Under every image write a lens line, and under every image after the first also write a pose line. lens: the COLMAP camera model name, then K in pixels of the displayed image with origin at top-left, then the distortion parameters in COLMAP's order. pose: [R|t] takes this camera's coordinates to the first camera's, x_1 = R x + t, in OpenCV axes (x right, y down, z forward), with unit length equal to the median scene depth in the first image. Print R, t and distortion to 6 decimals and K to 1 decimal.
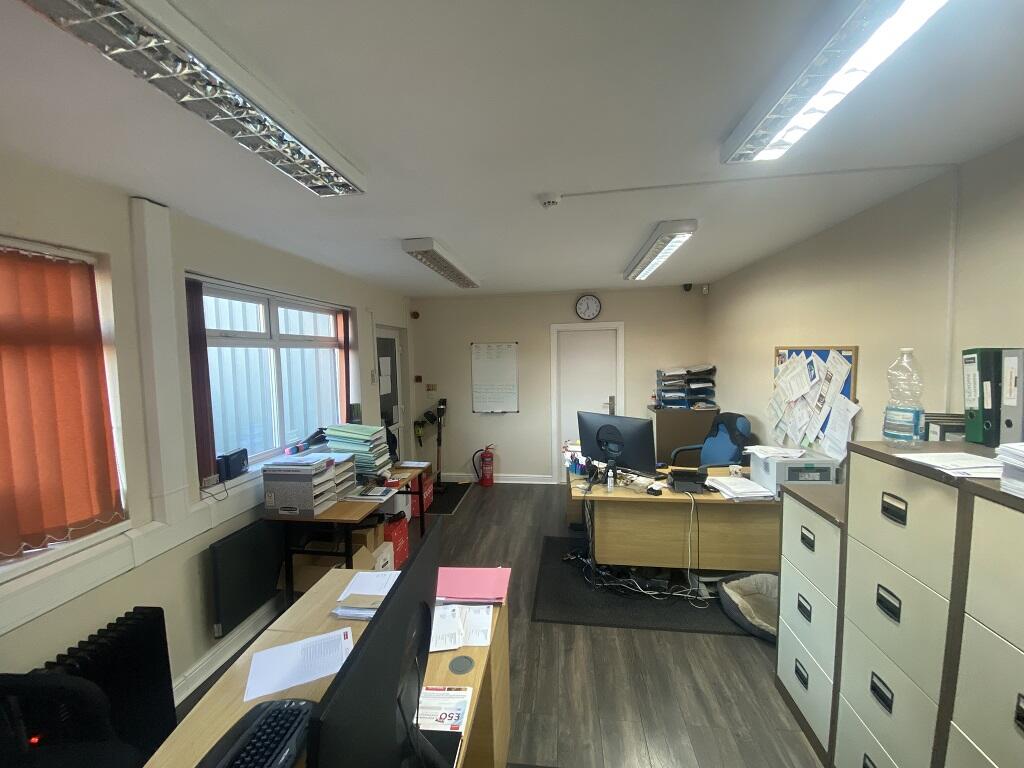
lens RADIAL K [[419.7, 0, 512.0], [0, 419.7, 384.0], [0, 0, 1]] dist [-0.000063, -0.000039]
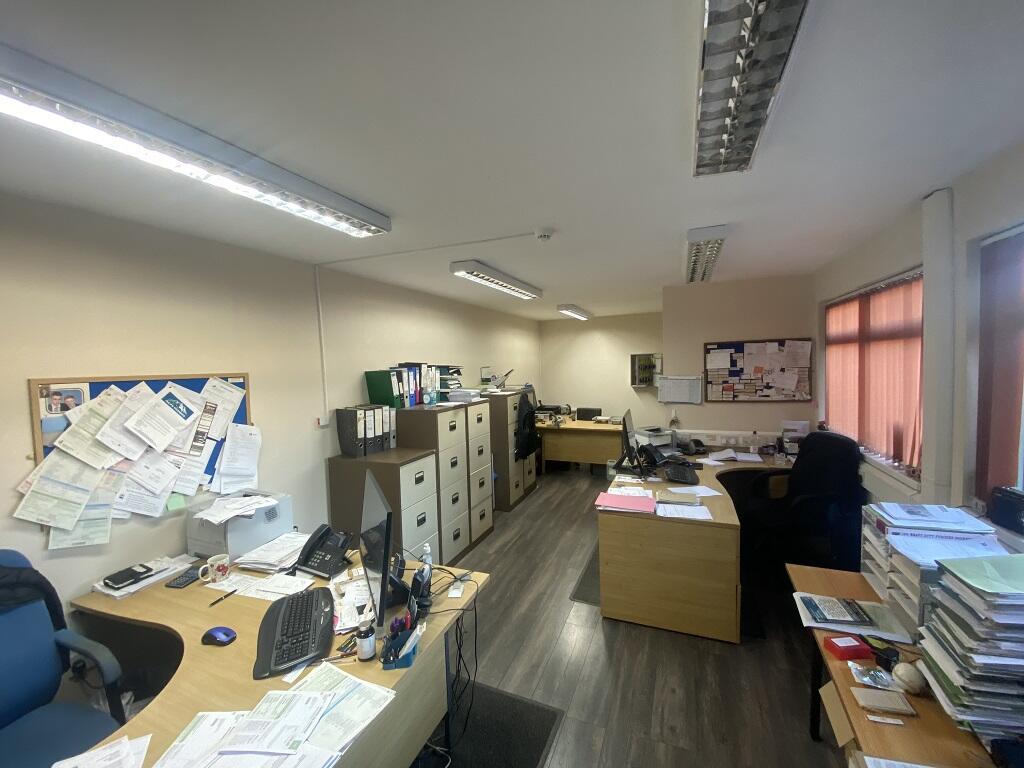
lens RADIAL K [[419.7, 0, 512.0], [0, 419.7, 384.0], [0, 0, 1]] dist [-0.000063, -0.000039]
pose [[-0.961634, 0.031168, 0.272561, -0.100454], [0.066361, 0.990448, 0.120872, -0.133641], [-0.266190, 0.134322, -0.954516, 1.680260]]
